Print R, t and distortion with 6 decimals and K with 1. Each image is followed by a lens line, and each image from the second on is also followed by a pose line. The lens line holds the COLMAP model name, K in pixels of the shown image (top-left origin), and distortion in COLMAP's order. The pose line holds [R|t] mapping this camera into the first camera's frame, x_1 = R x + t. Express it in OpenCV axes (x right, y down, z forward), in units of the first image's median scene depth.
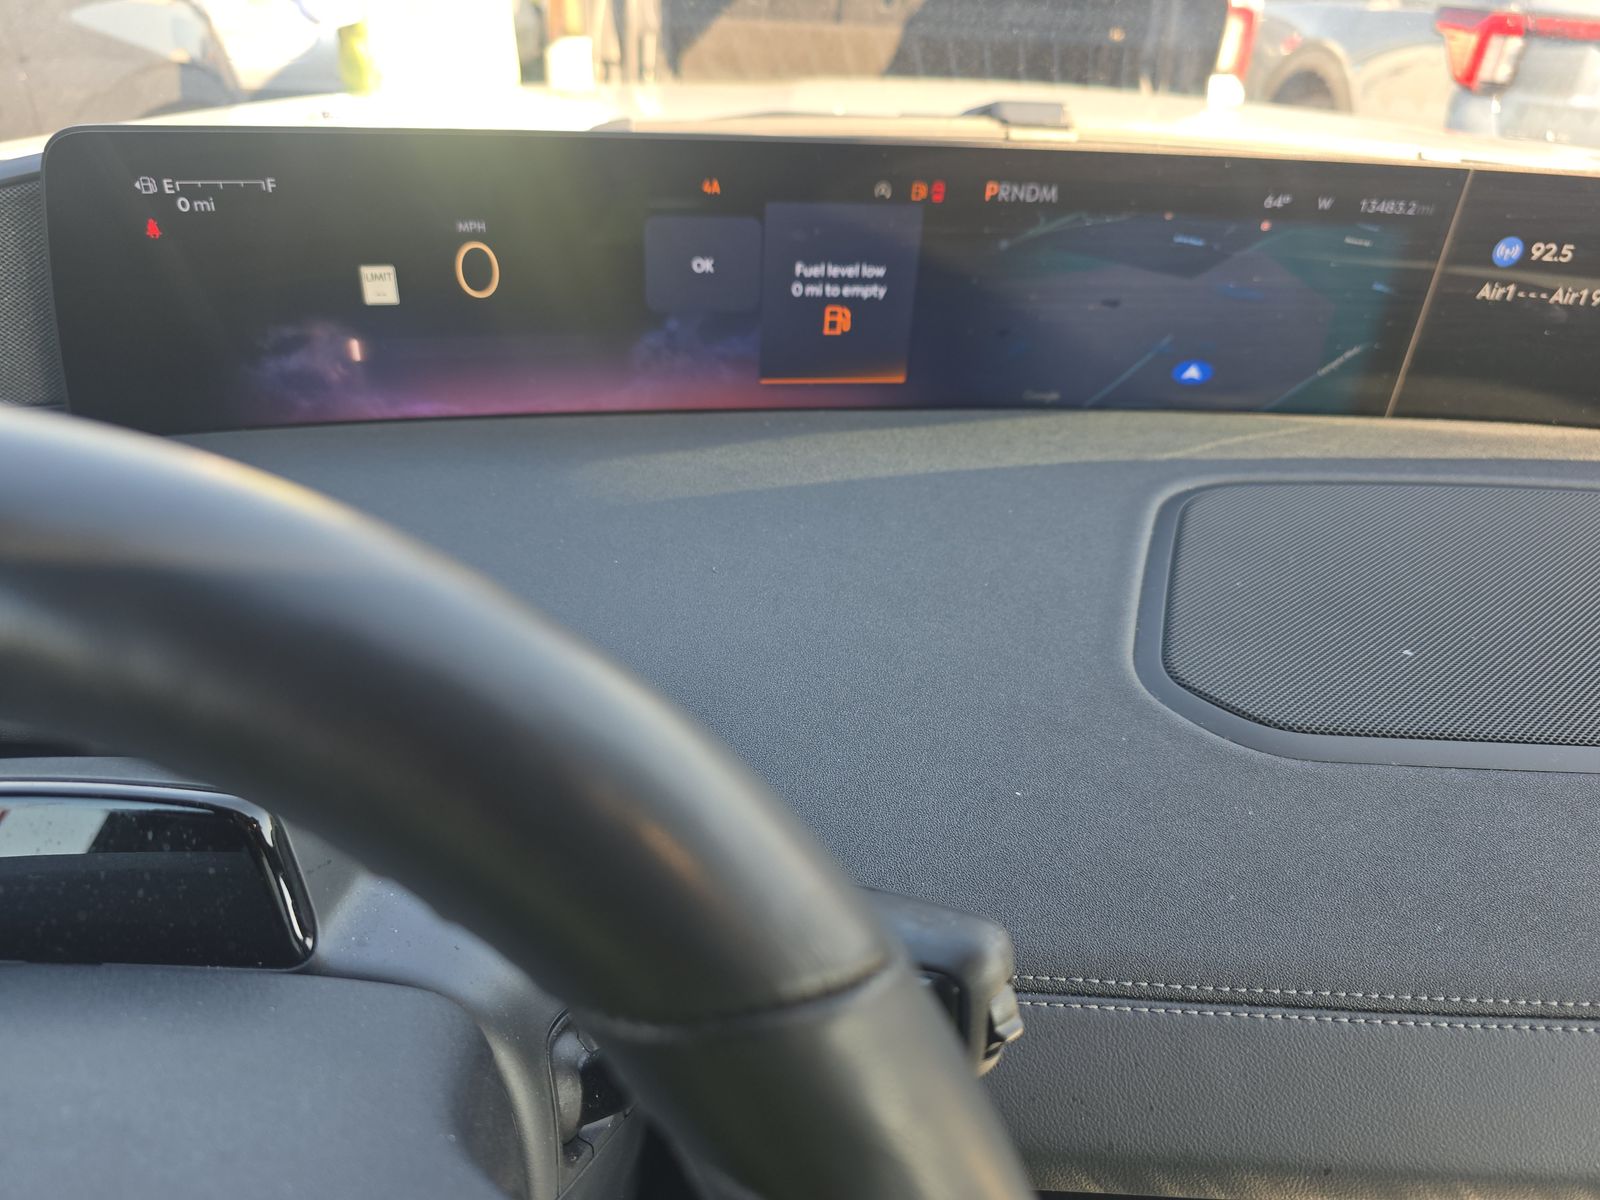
lens RADIAL K [[1074.5, 0, 800.0], [0, 1074.5, 600.0], [0, 0, 1]] dist [0.000698, 0.000677]
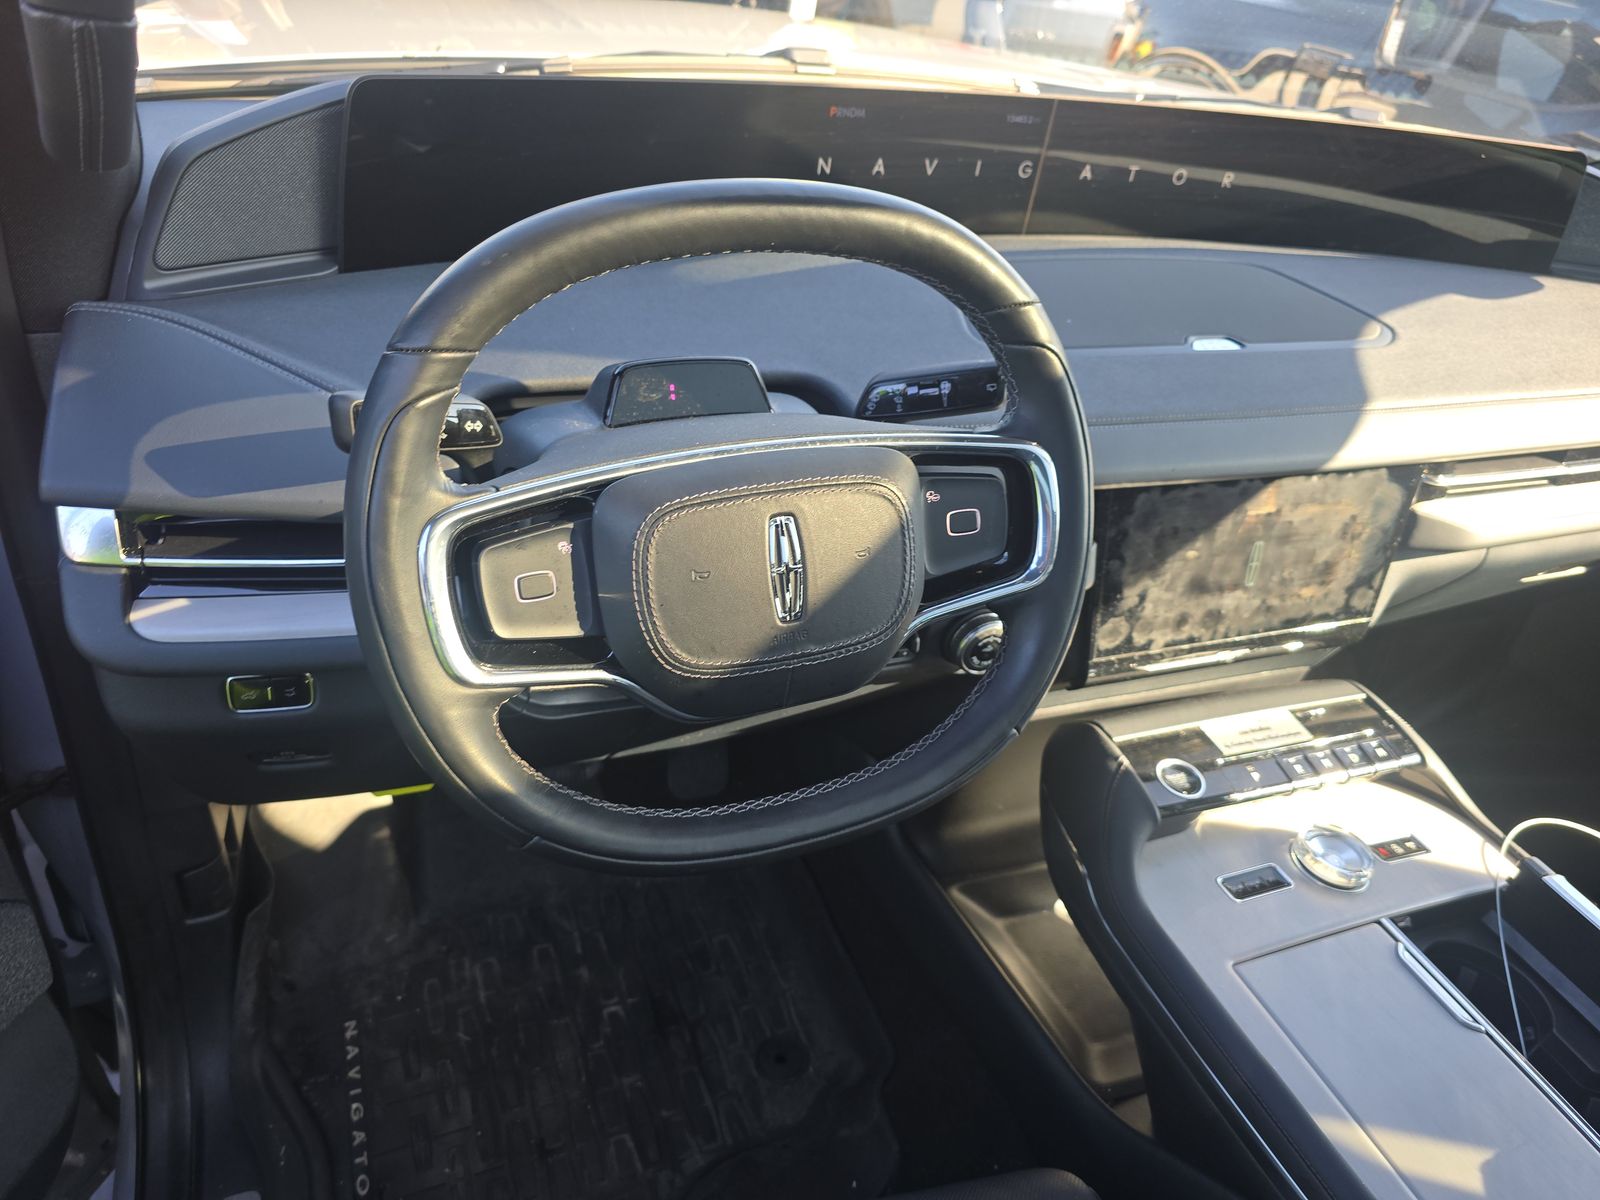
lens RADIAL K [[1074.5, 0, 800.0], [0, 1074.5, 600.0], [0, 0, 1]] dist [0.000698, 0.000677]
pose [[0.928736, -0.156923, 0.335894, -0.589054], [0.125360, 0.985561, 0.113817, 0.211040], [-0.348904, -0.063599, 0.934998, -0.703378]]
